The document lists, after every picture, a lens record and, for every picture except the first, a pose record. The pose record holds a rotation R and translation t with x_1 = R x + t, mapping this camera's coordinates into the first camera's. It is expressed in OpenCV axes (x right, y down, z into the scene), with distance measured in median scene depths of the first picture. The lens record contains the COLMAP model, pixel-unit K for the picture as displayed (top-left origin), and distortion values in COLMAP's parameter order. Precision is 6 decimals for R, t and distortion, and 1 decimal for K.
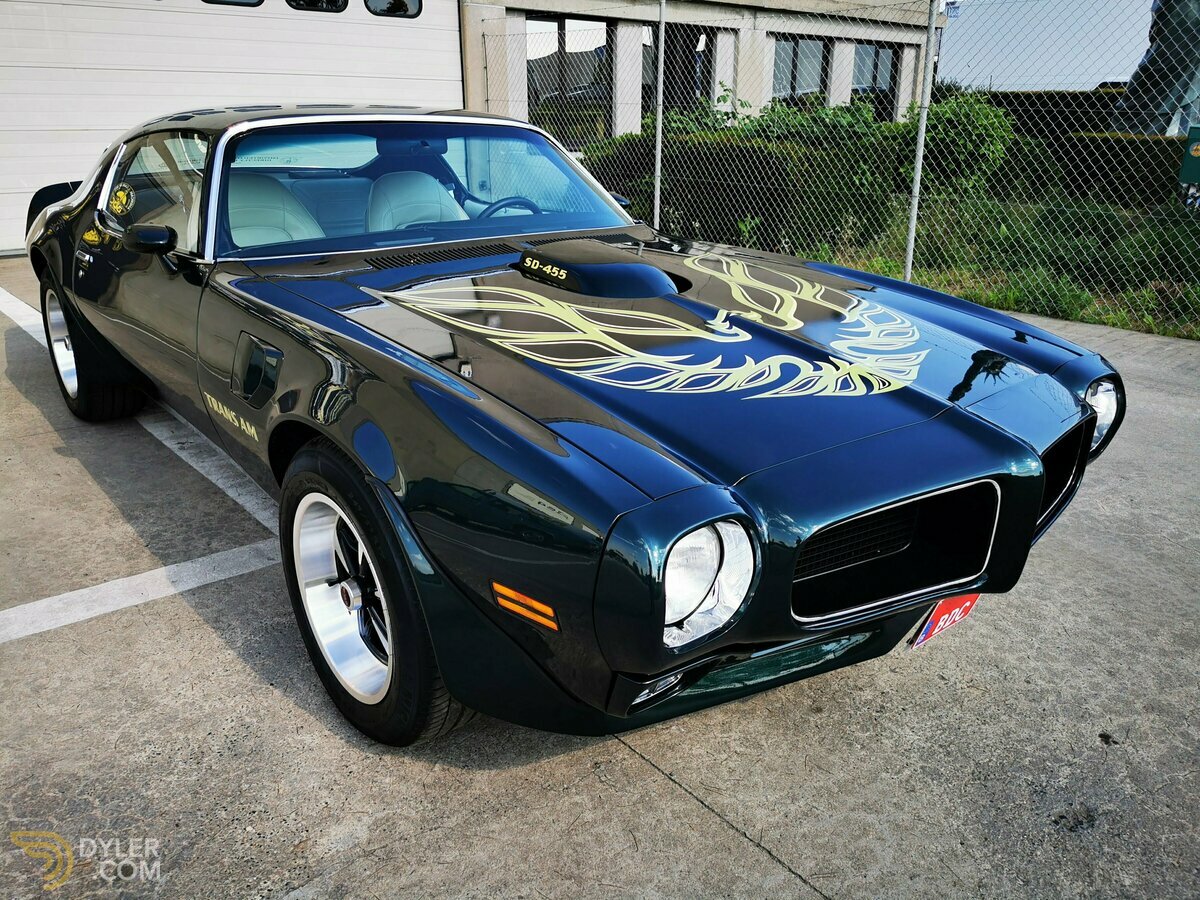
lens RADIAL K [[949.8, 0, 600.0], [0, 949.8, 450.0], [0, 0, 1]] dist [0.068724, -0.086520]
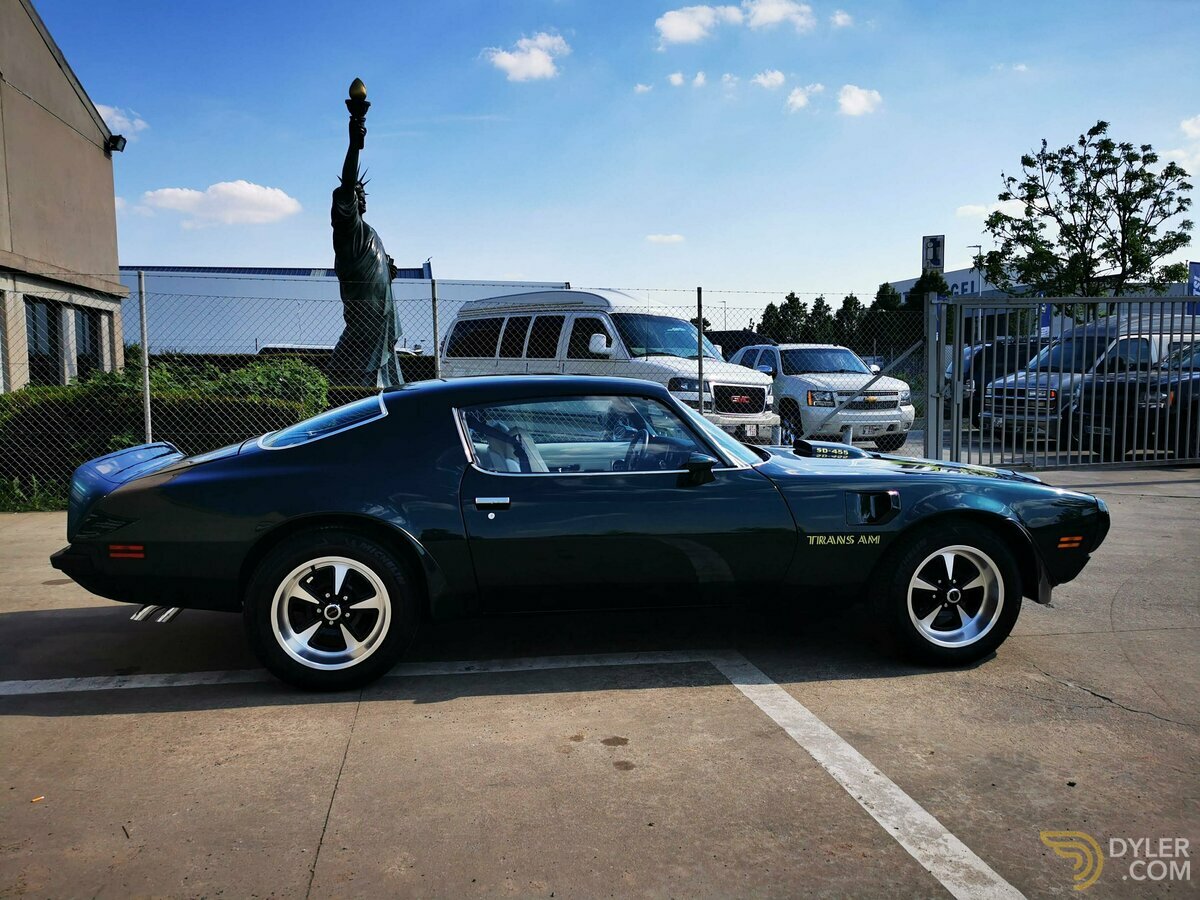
lens RADIAL K [[1039.6, 0, 600.0], [0, 1039.6, 450.0], [0, 0, 1]] dist [-0.017006, -0.009865]
pose [[0.463433, -0.083368, 0.882201, -1.506476], [0.312724, 0.946894, -0.074797, -0.116100], [-0.829116, 0.310549, 0.464894, 0.318929]]
